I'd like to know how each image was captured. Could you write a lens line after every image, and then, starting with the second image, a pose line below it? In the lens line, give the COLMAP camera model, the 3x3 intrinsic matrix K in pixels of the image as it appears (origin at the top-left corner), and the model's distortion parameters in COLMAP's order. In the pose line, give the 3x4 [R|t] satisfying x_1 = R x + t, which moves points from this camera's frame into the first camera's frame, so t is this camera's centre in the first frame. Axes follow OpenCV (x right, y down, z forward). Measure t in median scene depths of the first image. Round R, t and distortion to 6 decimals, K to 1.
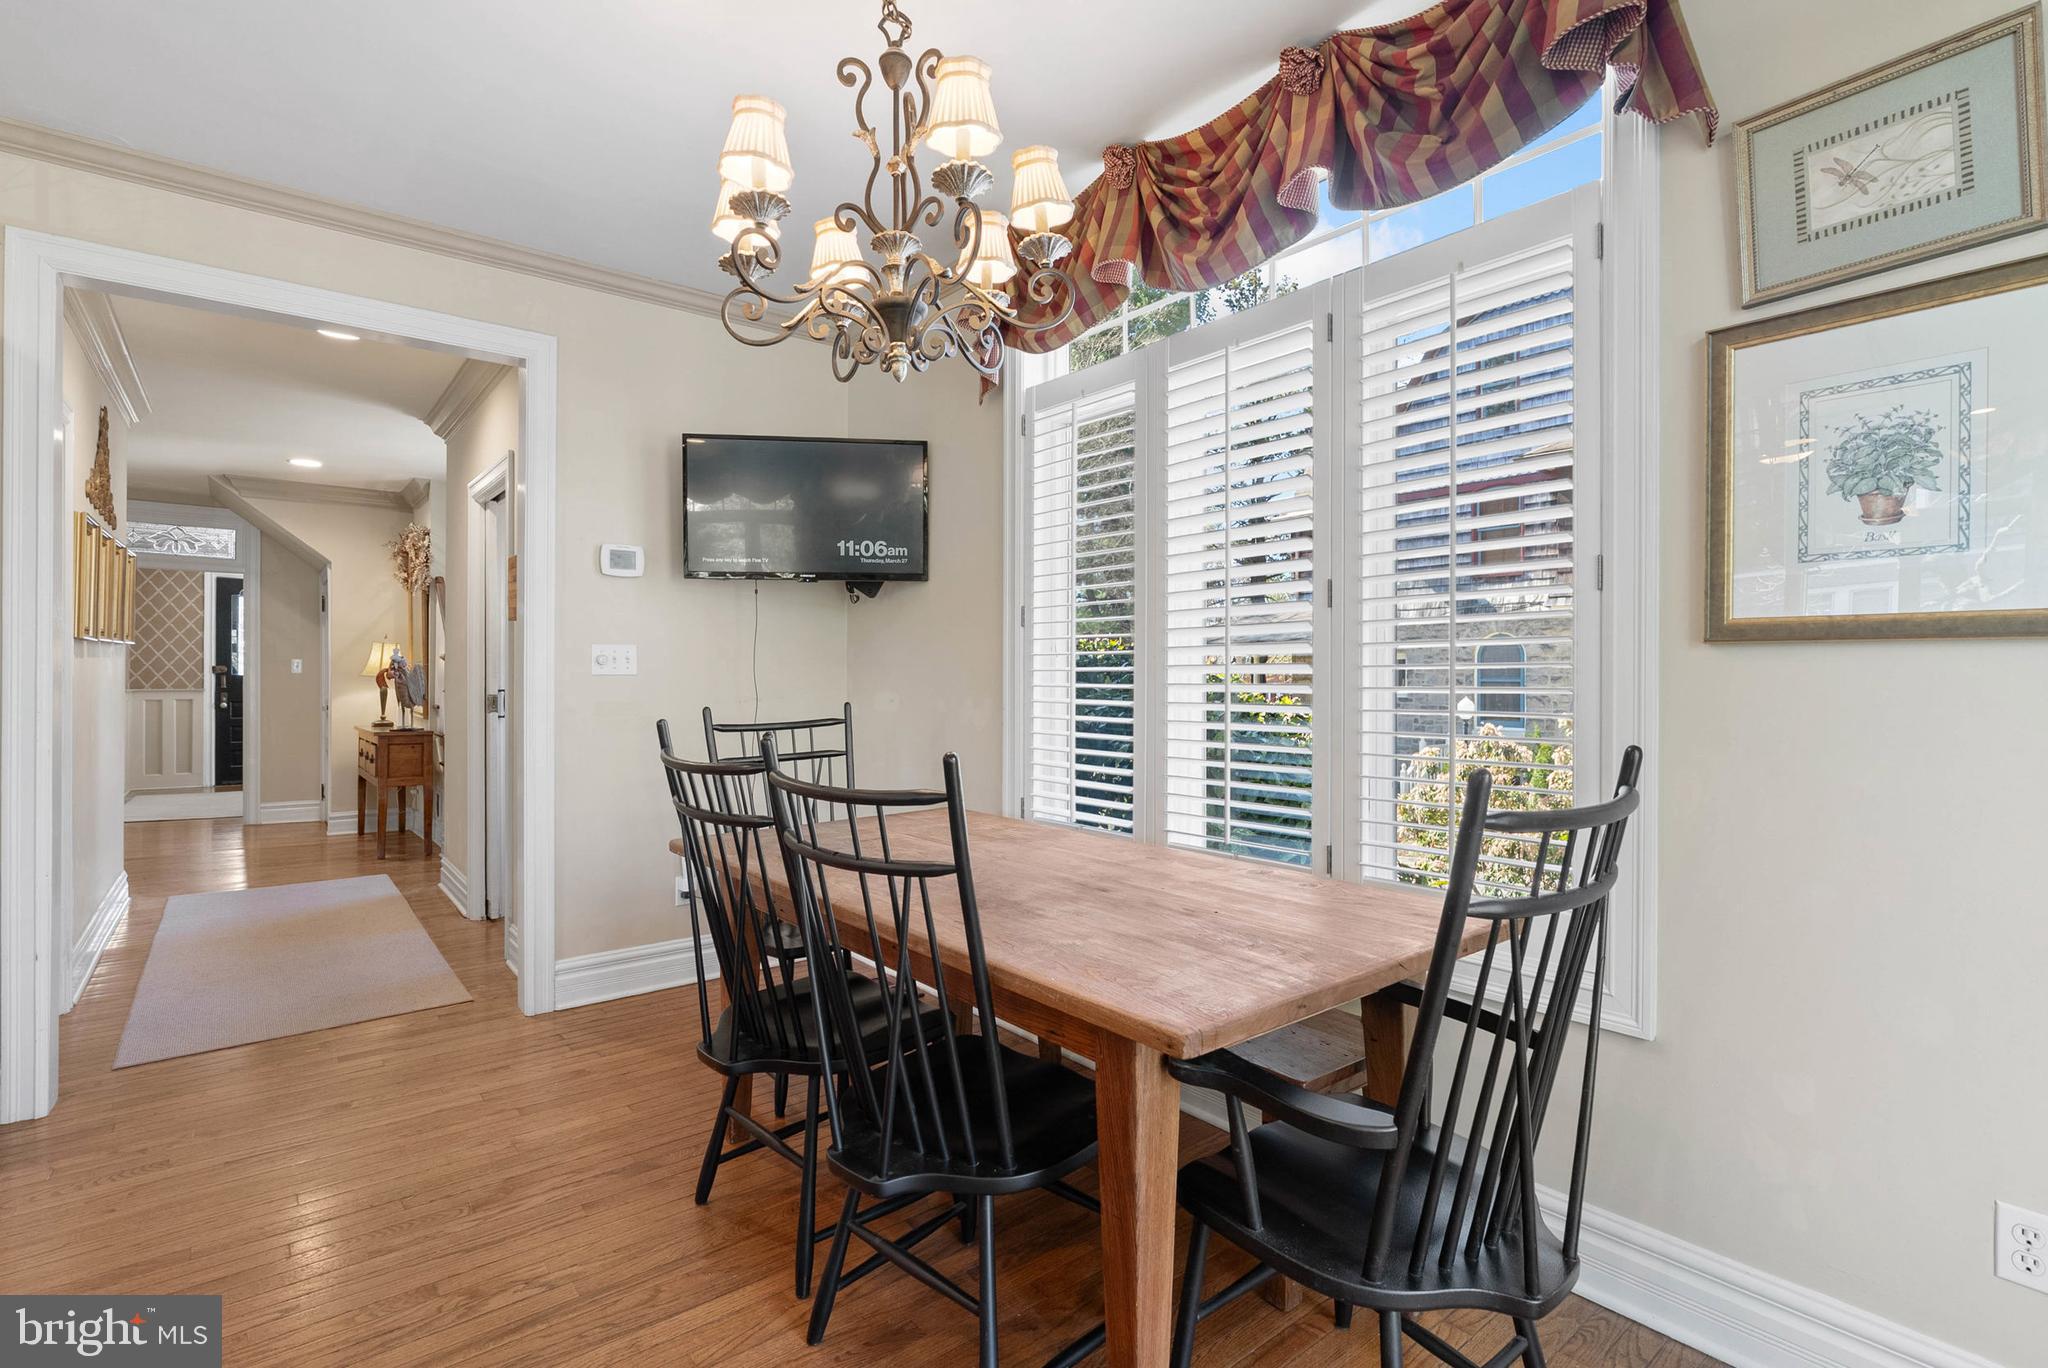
lens RADIAL K [[956.5, 0, 1033.2], [0, 956.5, 676.7], [0, 0, 1]] dist [-0.012422, 0.003873]
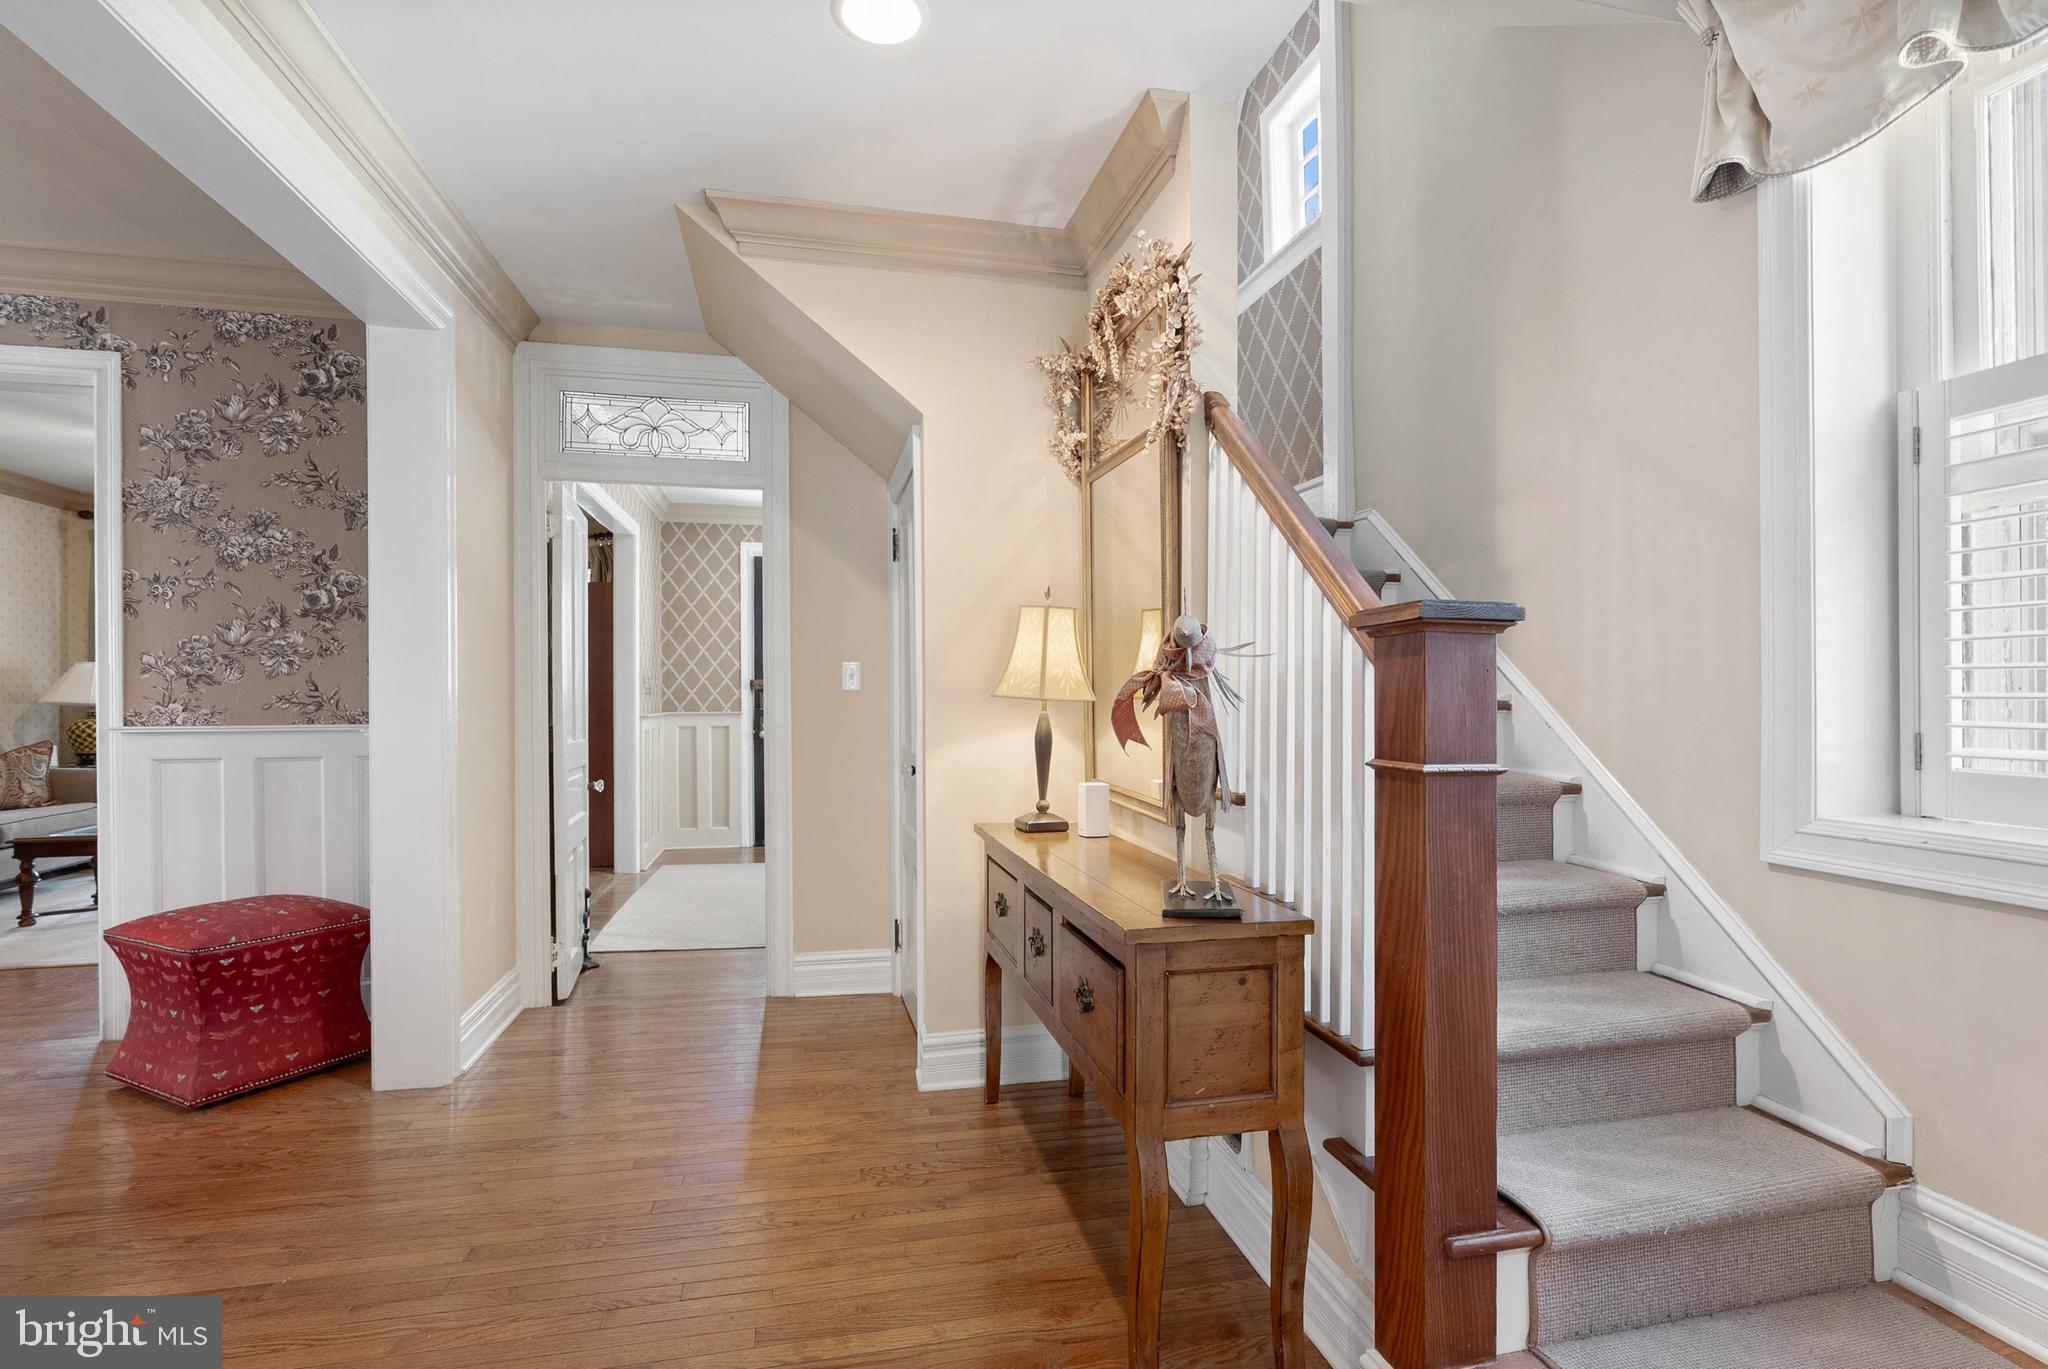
lens RADIAL K [[956.5, 0, 1018.3], [0, 956.5, 702.4], [0, 0, 1]] dist [-0.012422, 0.003873]
pose [[0.889921, 0.001719, -0.456111, -0.528500], [0.004768, 0.999903, 0.013071, -0.003907], [0.456090, -0.013807, 0.889827, 0.671129]]
